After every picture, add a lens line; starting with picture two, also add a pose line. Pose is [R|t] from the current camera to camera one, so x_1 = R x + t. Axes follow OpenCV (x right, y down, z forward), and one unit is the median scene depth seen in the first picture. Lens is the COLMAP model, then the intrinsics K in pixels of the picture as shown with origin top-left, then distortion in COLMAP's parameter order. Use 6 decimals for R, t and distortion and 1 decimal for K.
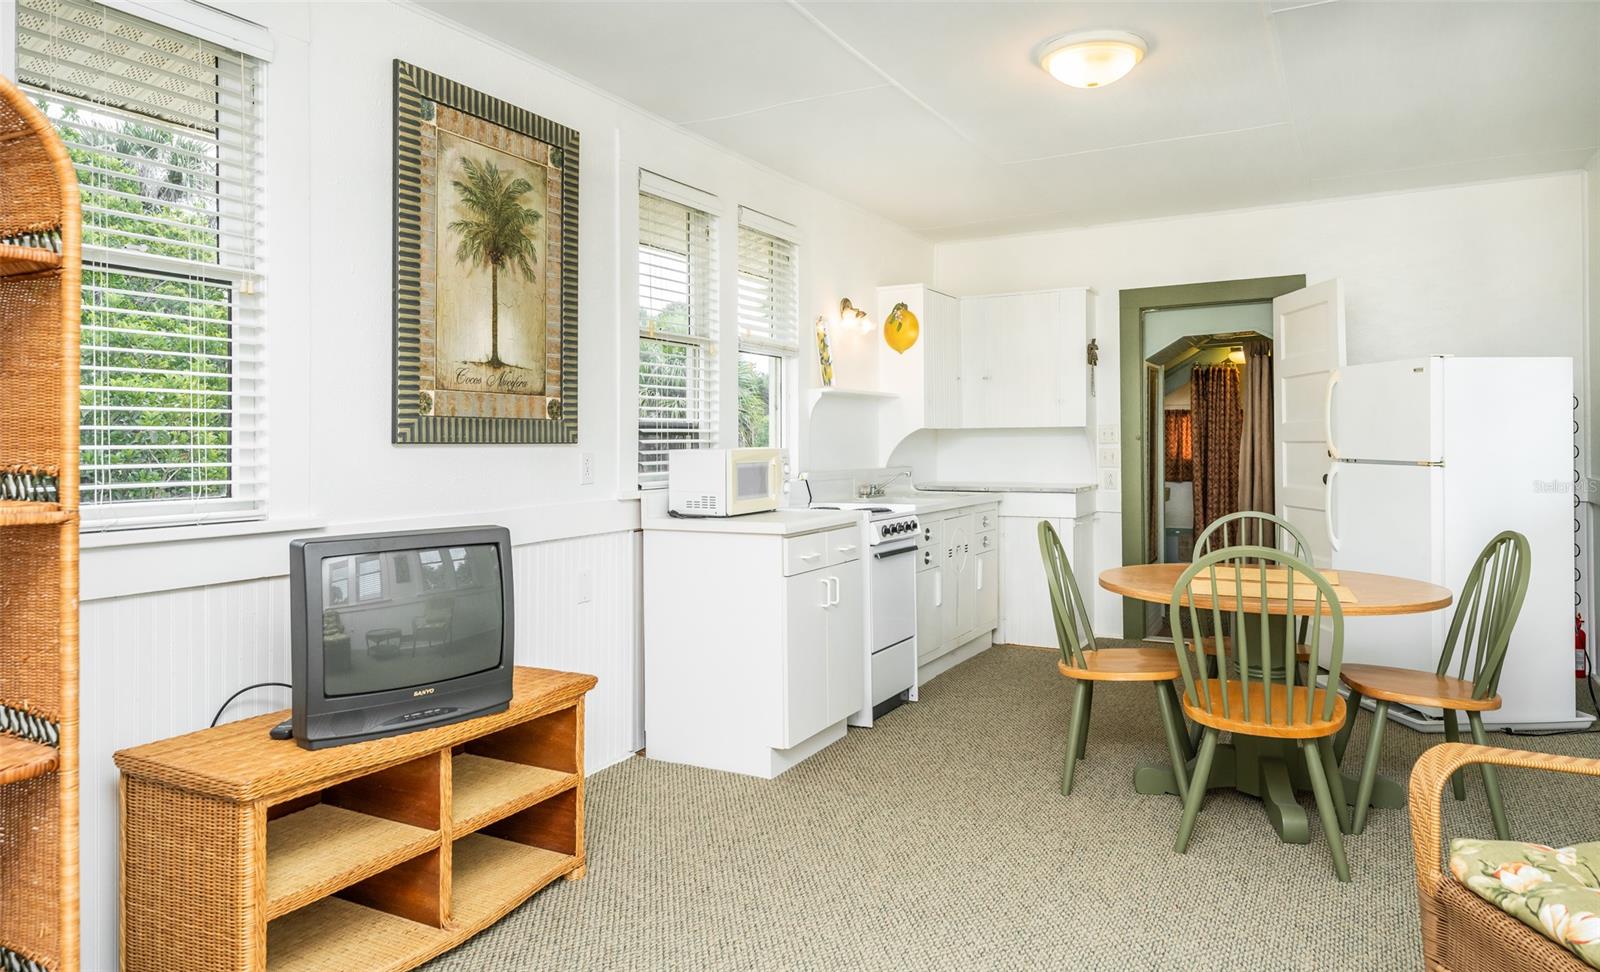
lens RADIAL K [[999.4, 0, 800.6], [0, 999.4, 447.3], [0, 0, 1]] dist [0.002834, -0.000250]
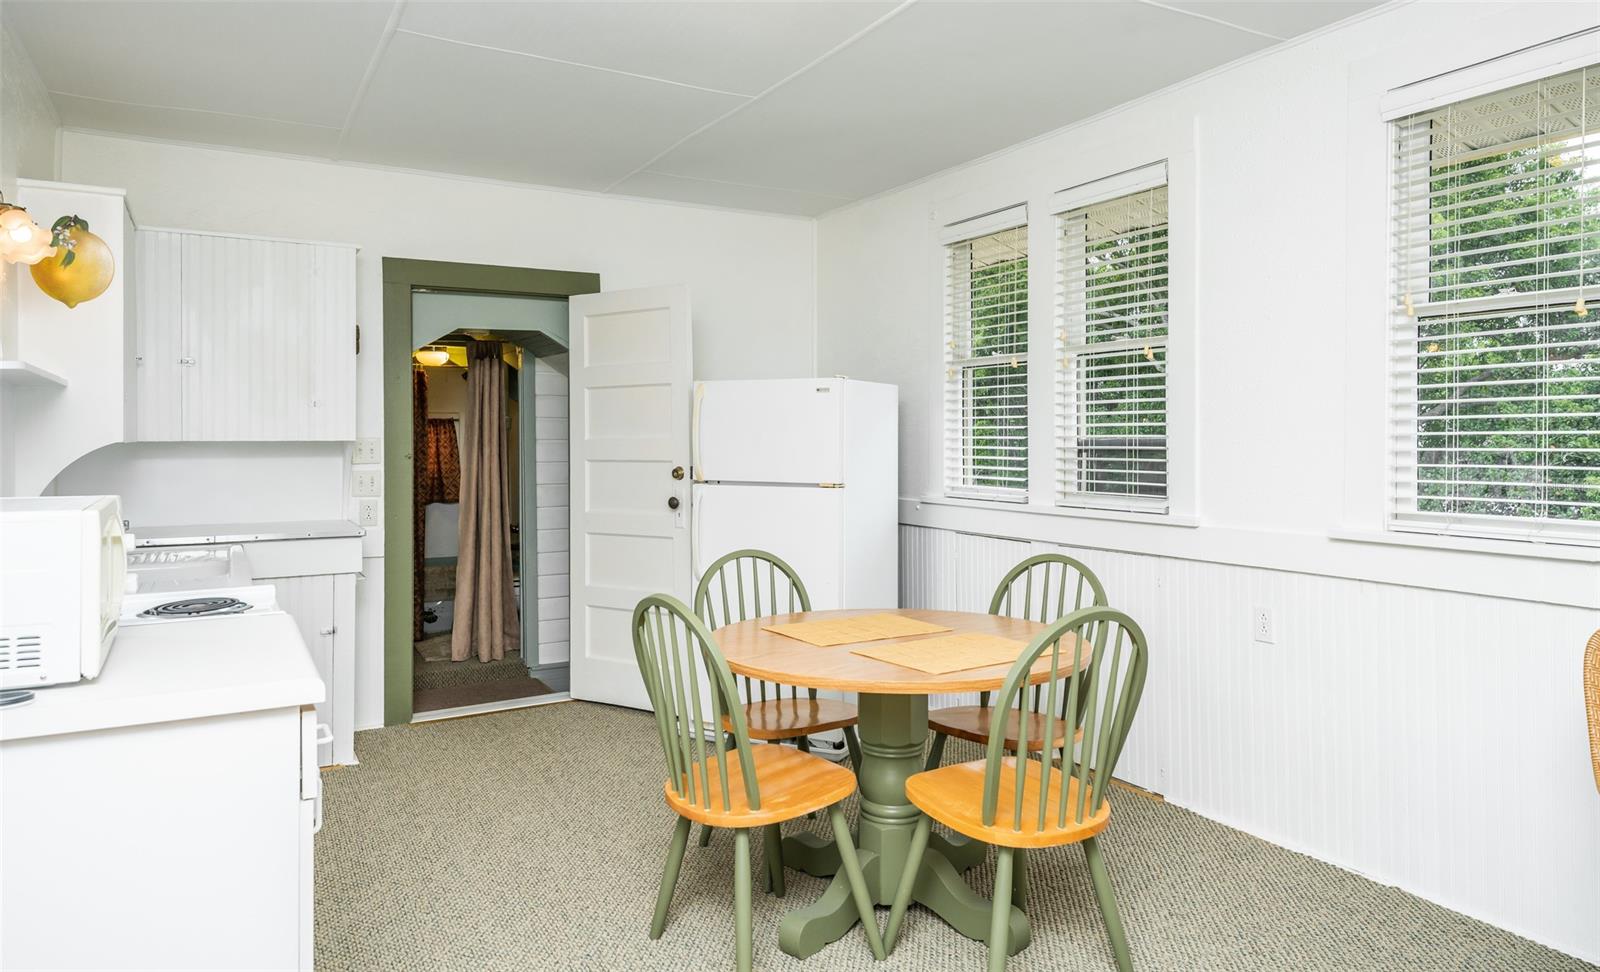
lens RADIAL K [[999.4, 0, 800.6], [0, 999.4, 447.3], [0, 0, 1]] dist [0.002834, -0.000250]
pose [[0.508458, -0.001502, 0.861086, -0.172169], [0.004541, 0.999989, -0.000937, -0.014895], [-0.861075, 0.004387, 0.508459, 0.378735]]
